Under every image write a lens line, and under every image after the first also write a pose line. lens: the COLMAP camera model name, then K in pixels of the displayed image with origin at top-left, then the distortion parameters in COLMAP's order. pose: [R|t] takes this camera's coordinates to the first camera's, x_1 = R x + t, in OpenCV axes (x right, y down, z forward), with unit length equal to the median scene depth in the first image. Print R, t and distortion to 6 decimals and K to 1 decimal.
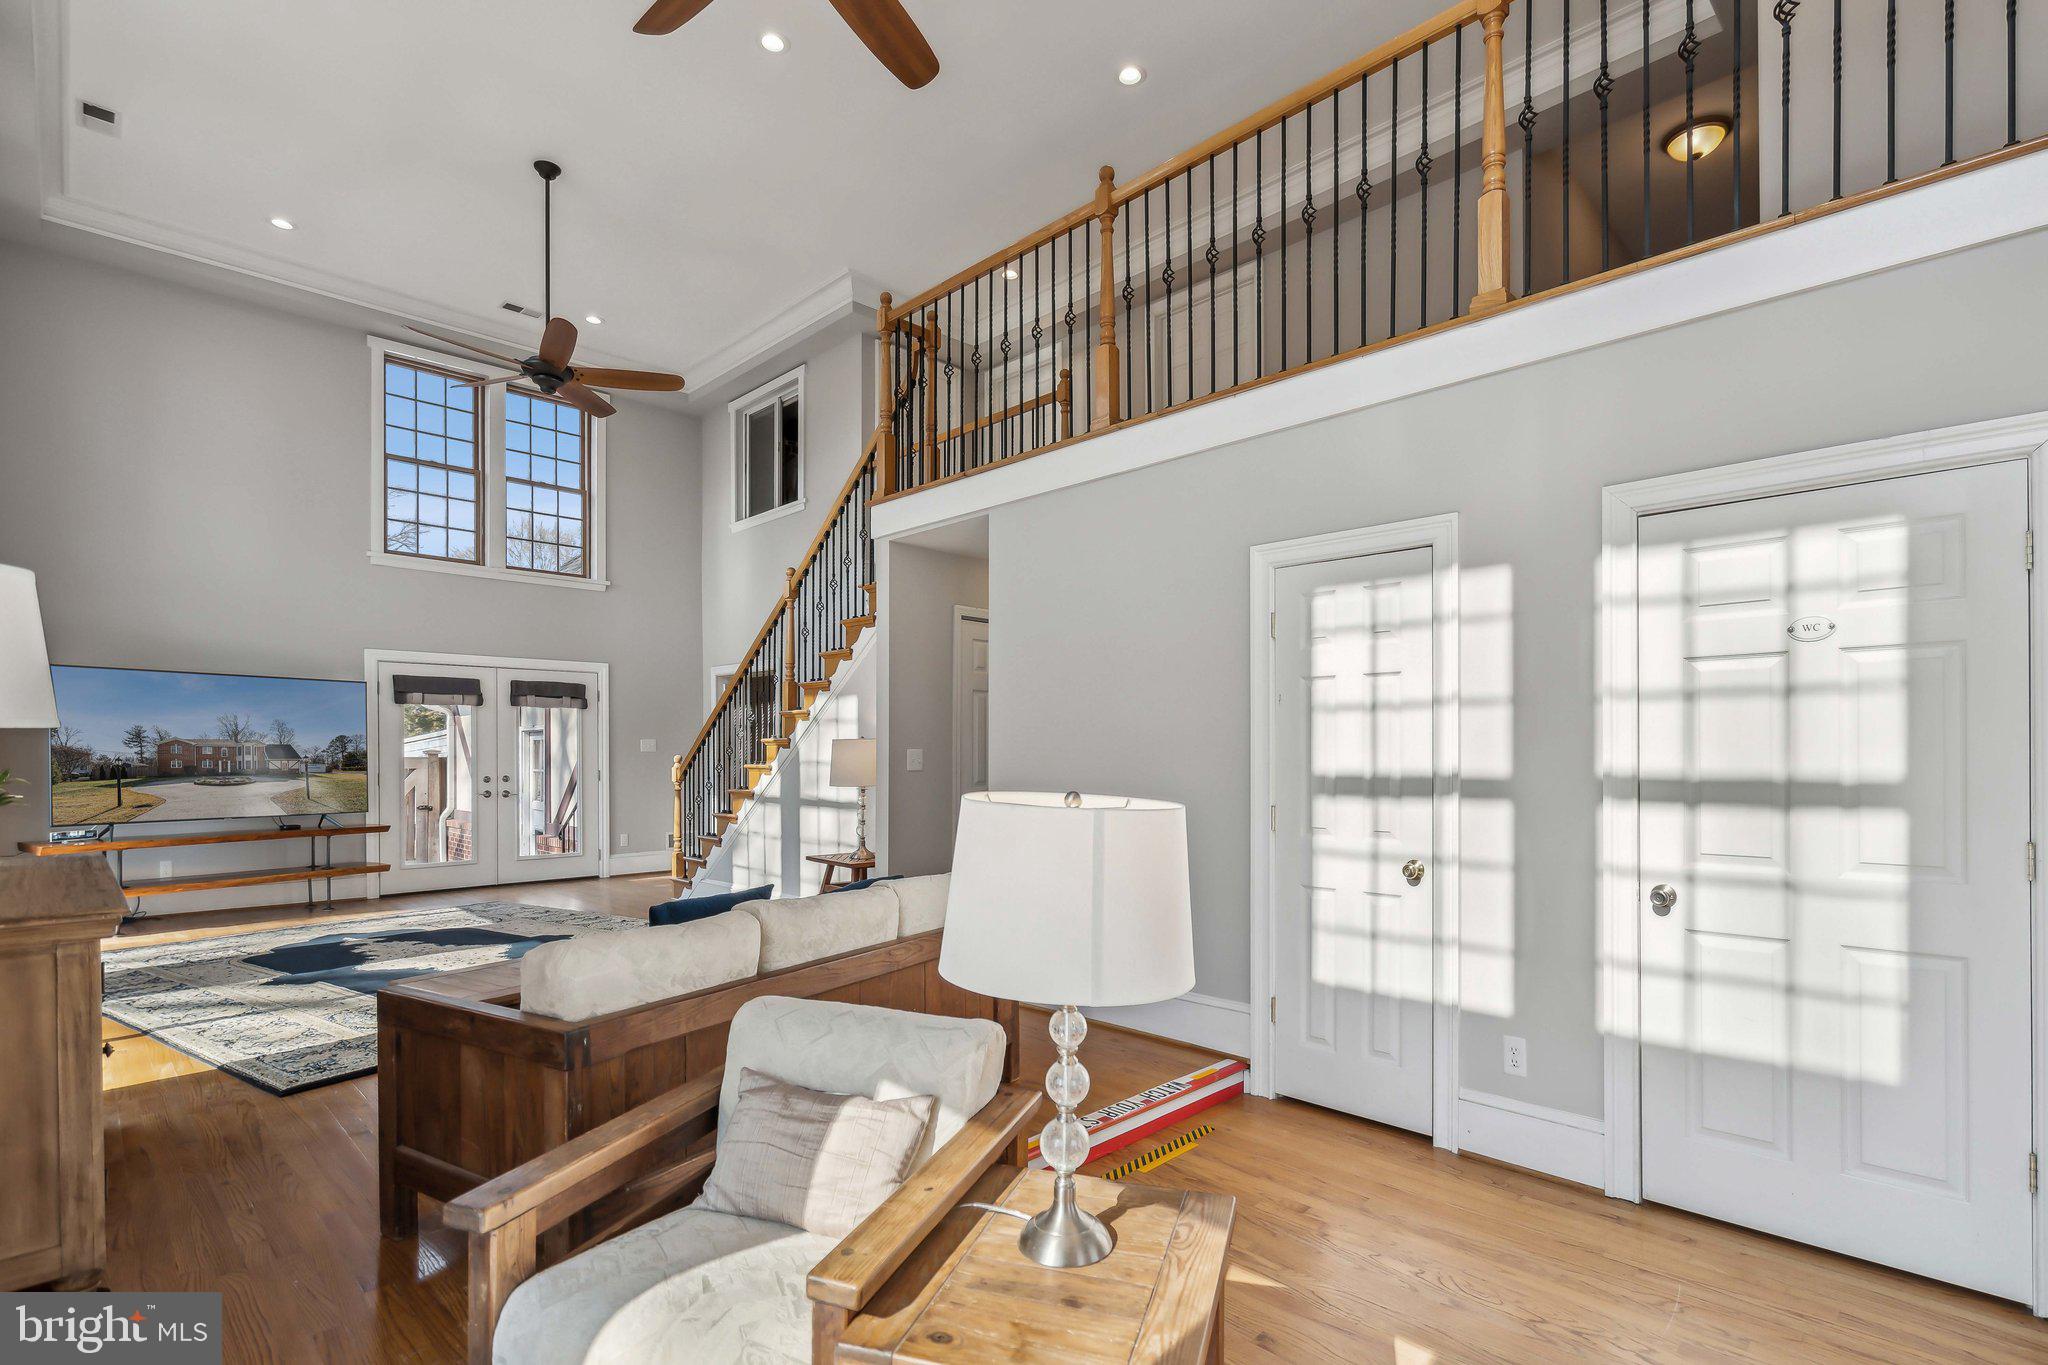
lens RADIAL K [[941.8, 0, 1012.3], [0, 941.8, 738.6], [0, 0, 1]] dist [-0.013595, 0.003549]
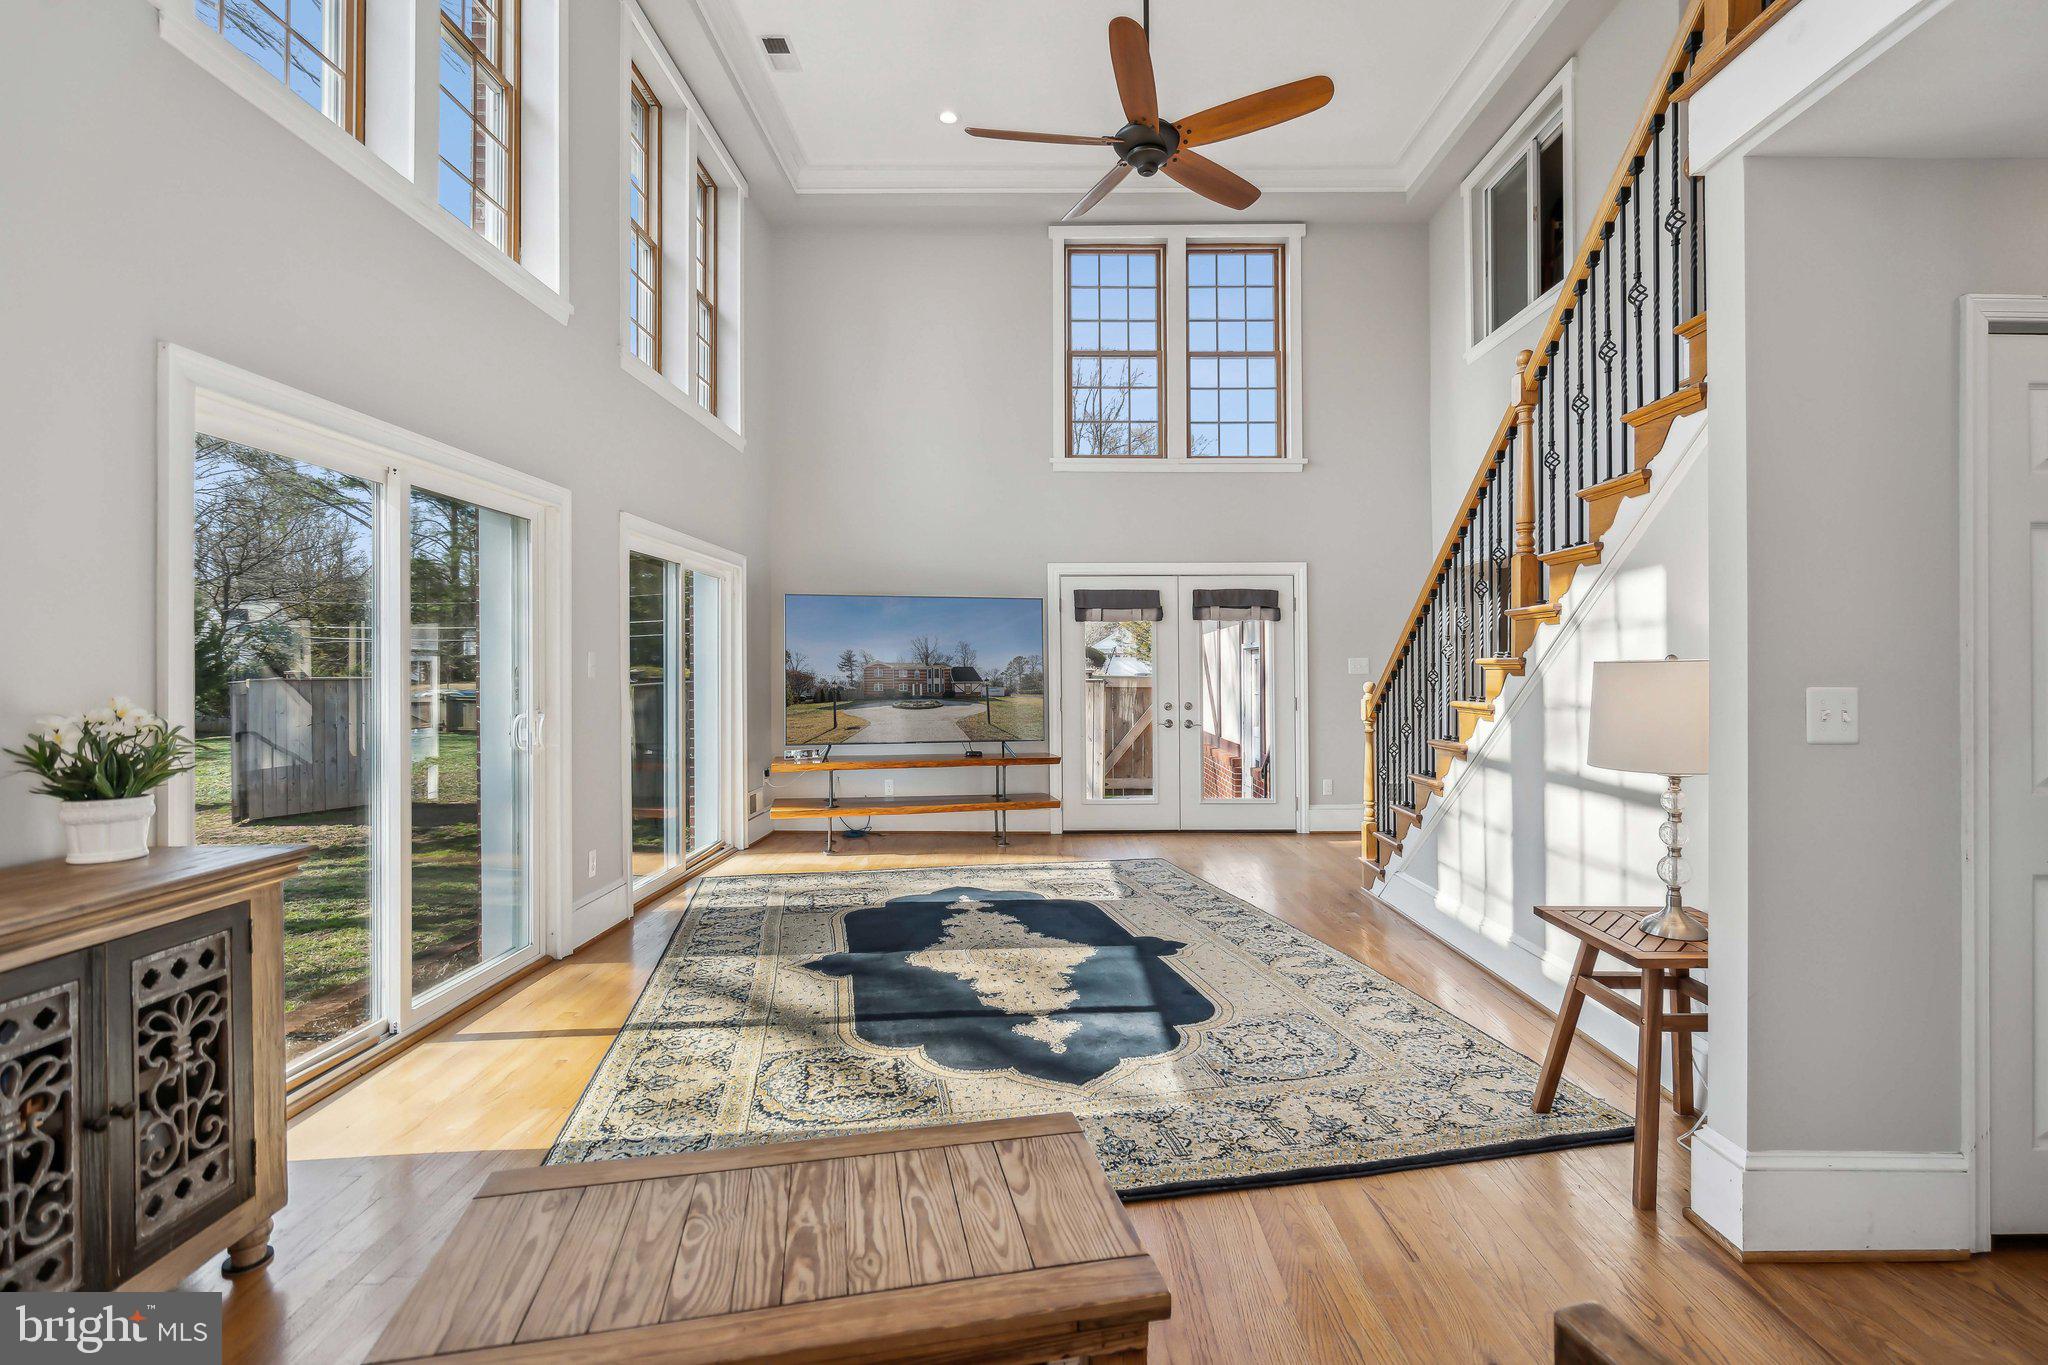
lens RADIAL K [[941.8, 0, 1042.5], [0, 941.8, 659.7], [0, 0, 1]] dist [-0.013595, 0.003549]
pose [[0.715913, -0.006295, -0.698161, -0.052590], [0.011489, 0.999930, 0.002765, -0.003605], [0.698095, -0.010000, 0.715935, 0.389717]]
